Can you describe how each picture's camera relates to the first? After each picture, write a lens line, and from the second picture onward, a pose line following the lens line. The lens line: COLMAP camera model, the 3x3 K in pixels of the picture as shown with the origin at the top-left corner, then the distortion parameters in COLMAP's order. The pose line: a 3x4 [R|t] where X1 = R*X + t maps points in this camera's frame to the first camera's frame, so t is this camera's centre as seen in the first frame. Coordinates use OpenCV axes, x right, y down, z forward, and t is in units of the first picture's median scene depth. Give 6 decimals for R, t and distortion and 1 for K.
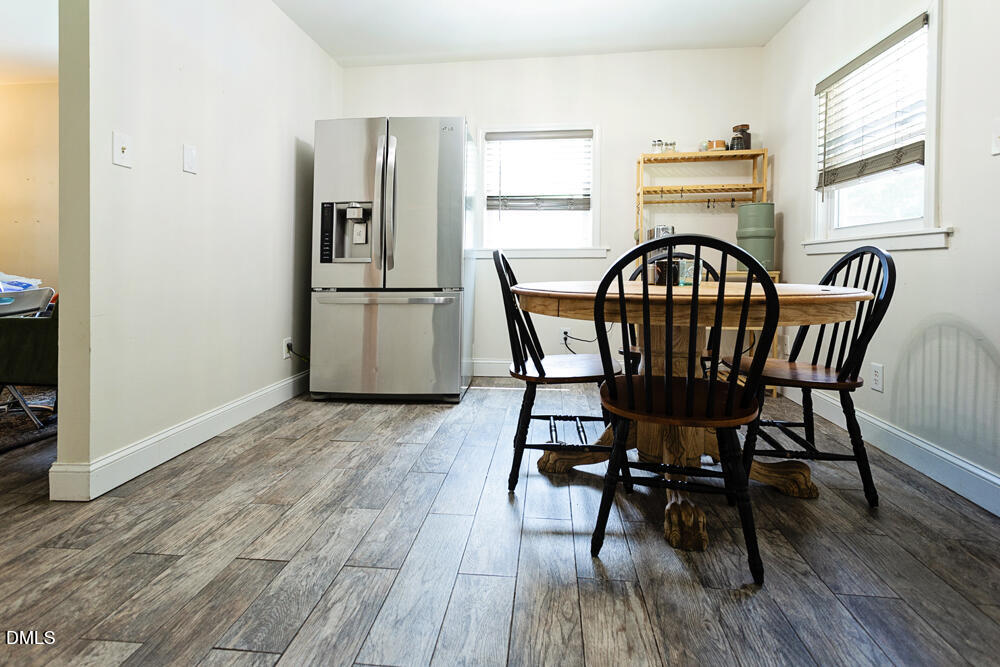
lens RADIAL K [[480.2, 0, 501.5], [0, 480.2, 273.0], [0, 0, 1]] dist [0.000623, 0.000108]
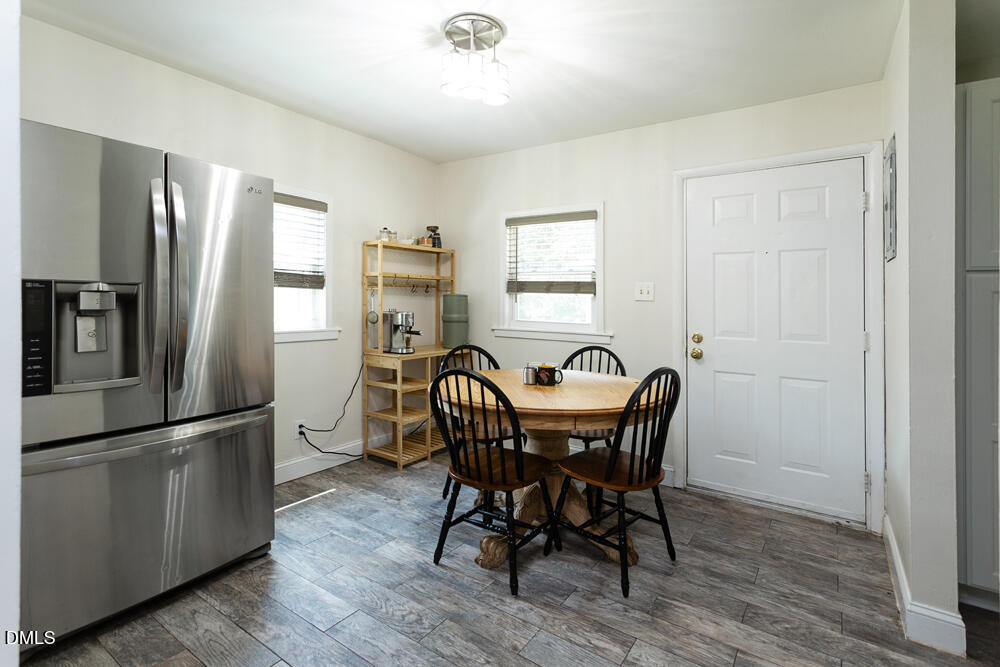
lens RADIAL K [[486.1, 0, 496.8], [0, 486.1, 301.0], [0, 0, 1]] dist [0.000273, 0.000104]
pose [[0.485211, 0.013395, 0.874295, -0.585006], [-0.009369, 0.999905, -0.010120, -0.123486], [-0.874347, -0.003281, 0.485290, 0.298625]]
